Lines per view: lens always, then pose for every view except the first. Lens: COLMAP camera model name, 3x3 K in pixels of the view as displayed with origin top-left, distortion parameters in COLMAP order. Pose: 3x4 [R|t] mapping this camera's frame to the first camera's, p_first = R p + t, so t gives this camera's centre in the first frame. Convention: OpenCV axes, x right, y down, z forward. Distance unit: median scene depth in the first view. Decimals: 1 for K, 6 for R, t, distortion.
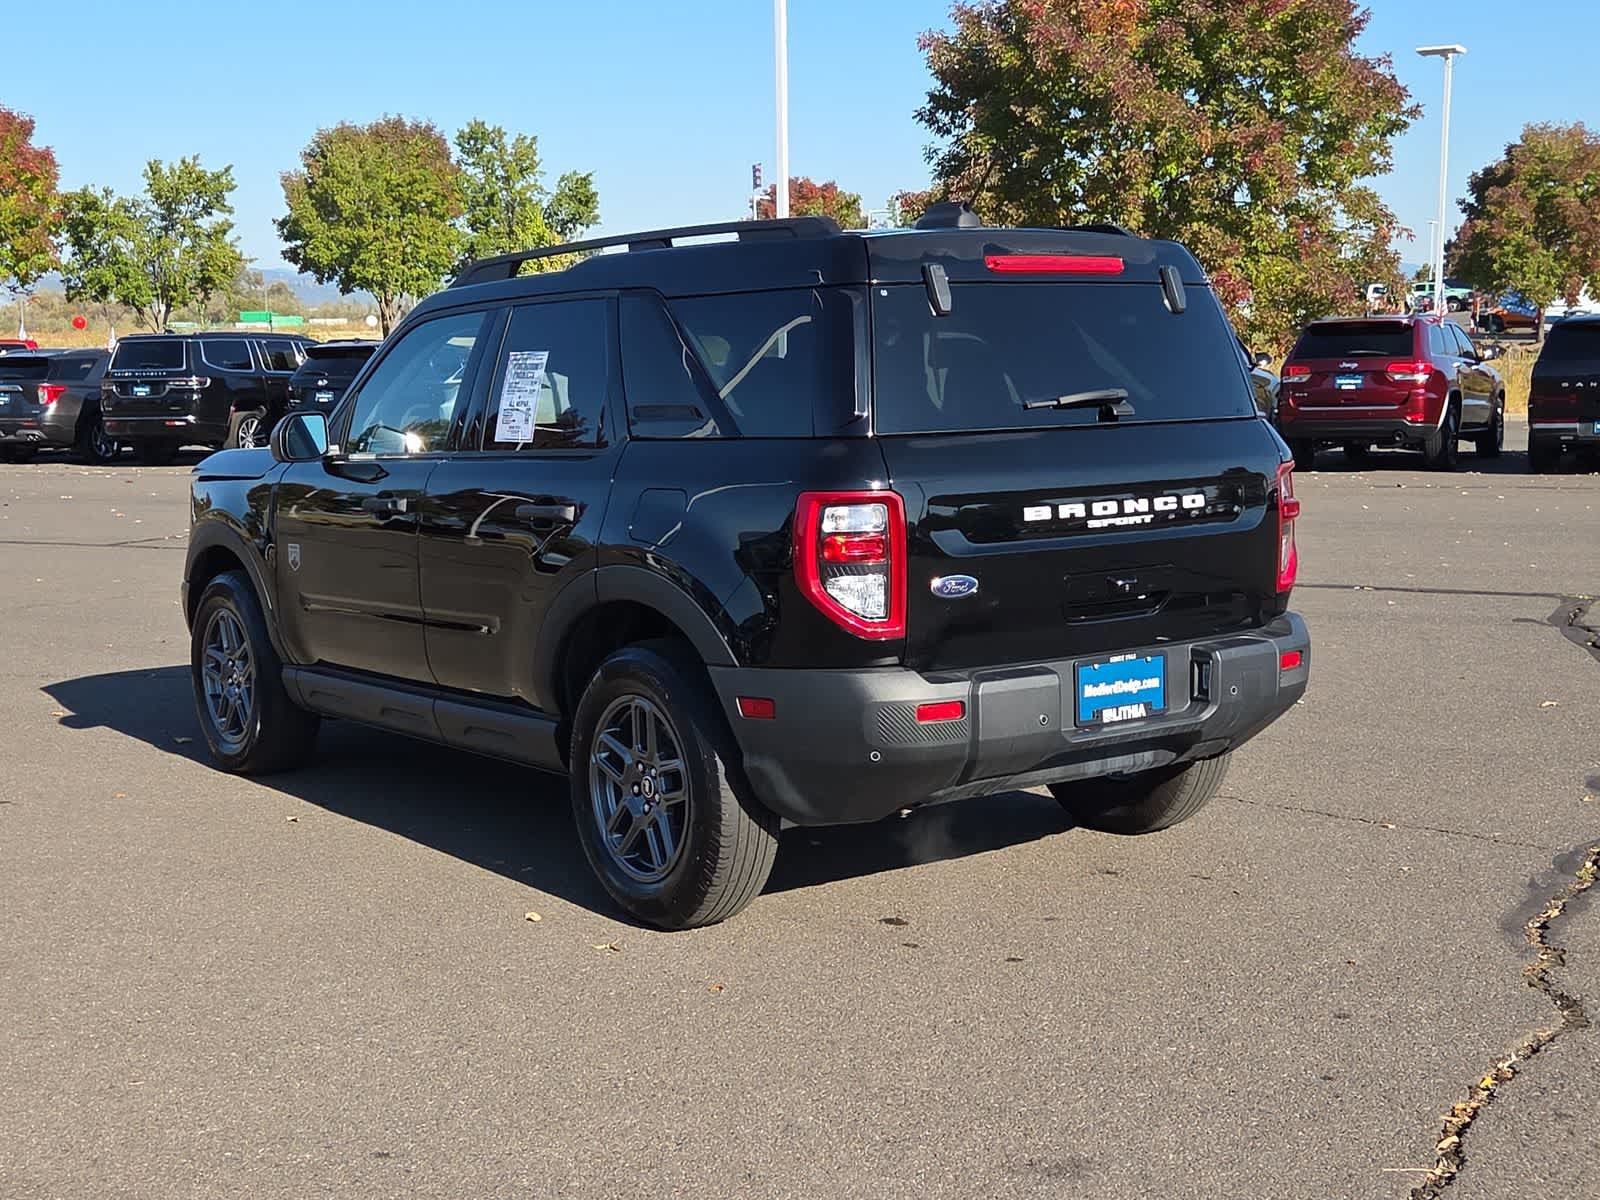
lens RADIAL K [[2132.9, 0, 834.0], [0, 2132.9, 596.2], [0, 0, 1]] dist [0.075488, -0.081107]
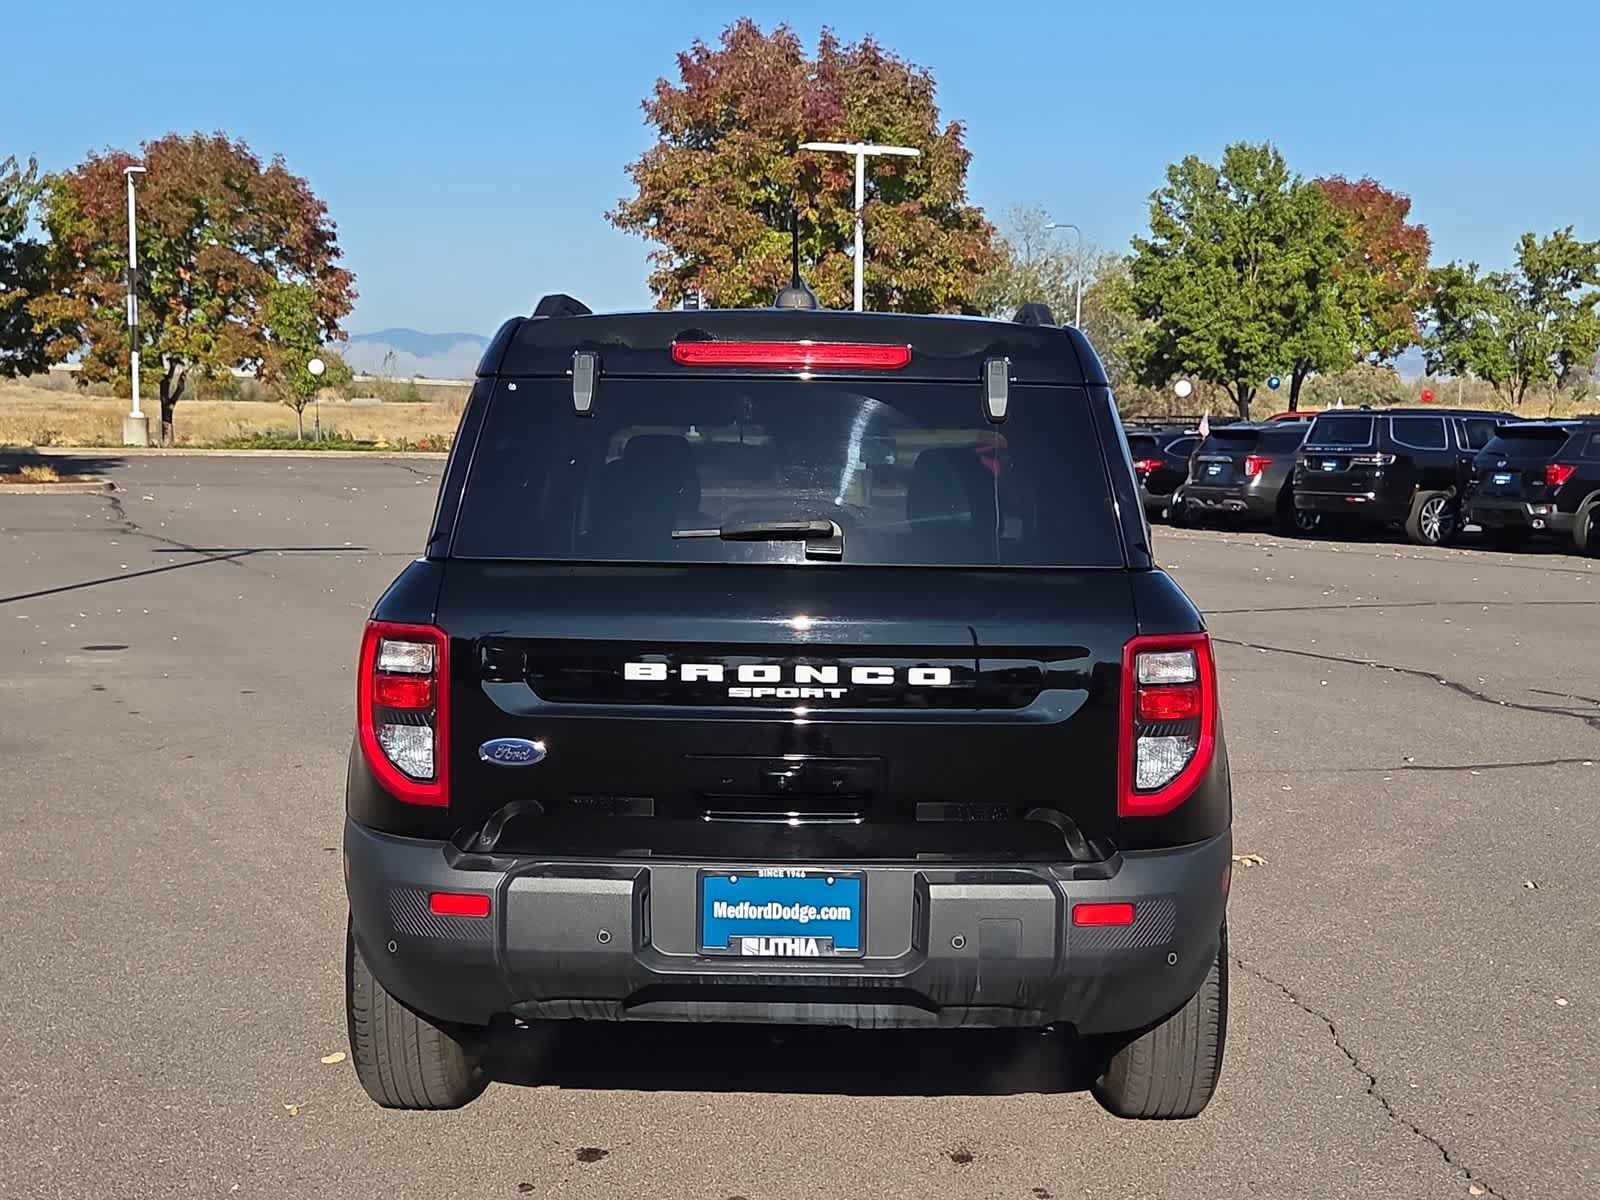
lens RADIAL K [[2132.9, 0, 834.0], [0, 2132.9, 596.2], [0, 0, 1]] dist [0.075488, -0.081107]
pose [[0.789483, 0.075791, -0.609075, 0.081876], [-0.095956, 0.995385, -0.000516, -0.009519], [0.606226, 0.058852, 0.793112, 0.055379]]
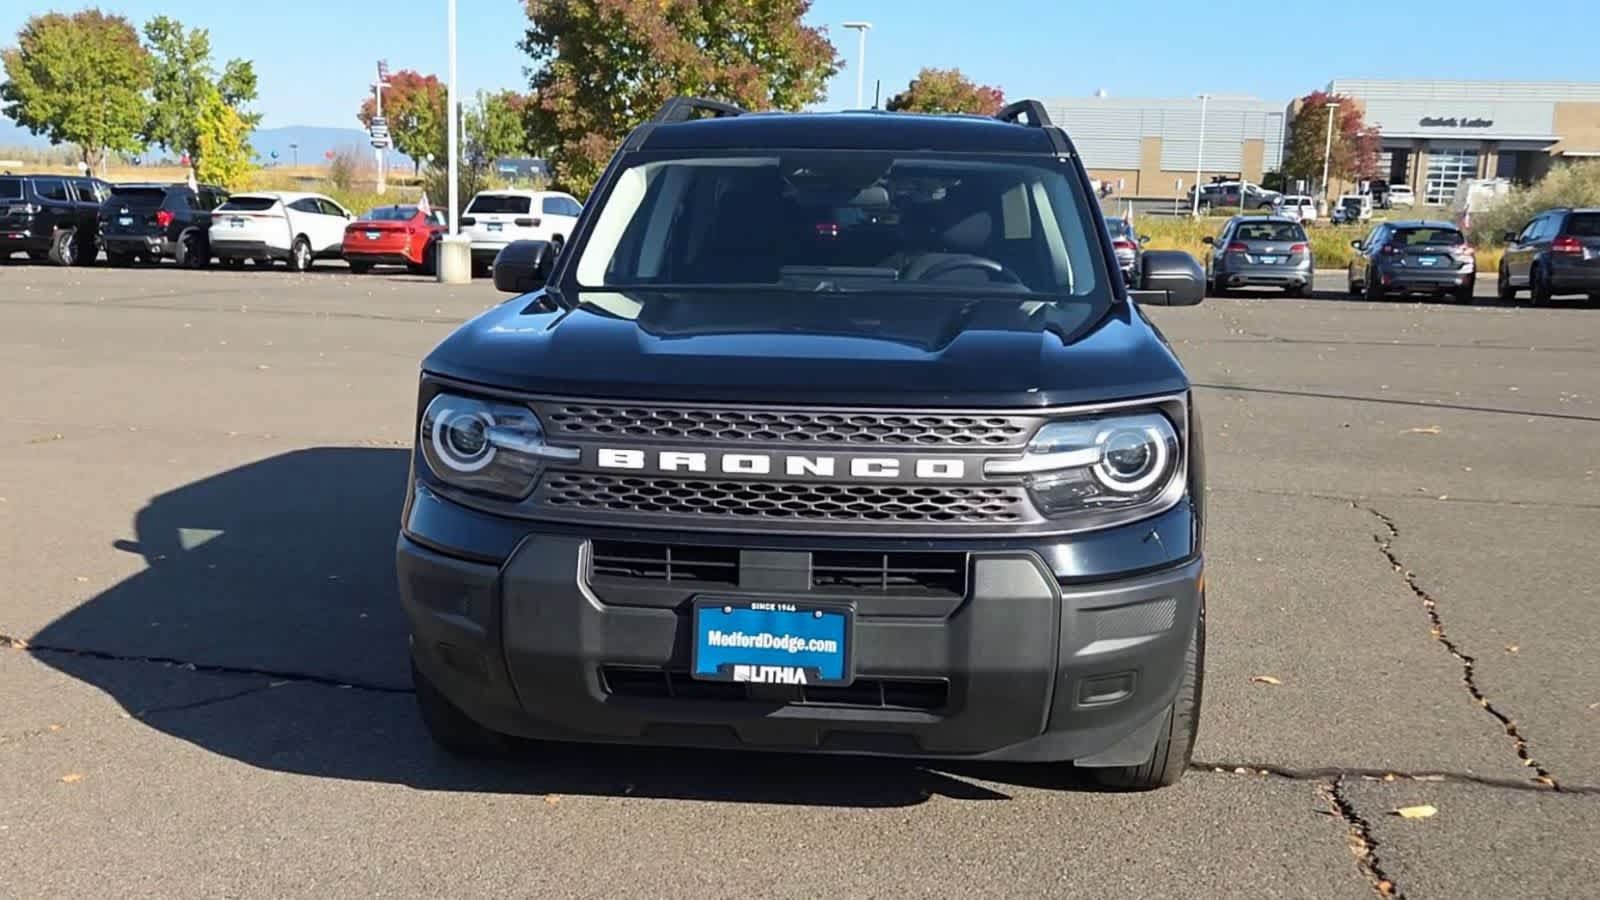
lens RADIAL K [[1625.1, 0, 833.1], [0, 1625.1, 508.4], [0, 0, 1]] dist [-0.008950, 0.016474]
pose [[0.969156, -0.007835, 0.246325, -0.030662], [-0.008761, 0.997767, 0.066208, 0.020226], [-0.246293, -0.066324, 0.966923, -0.167442]]
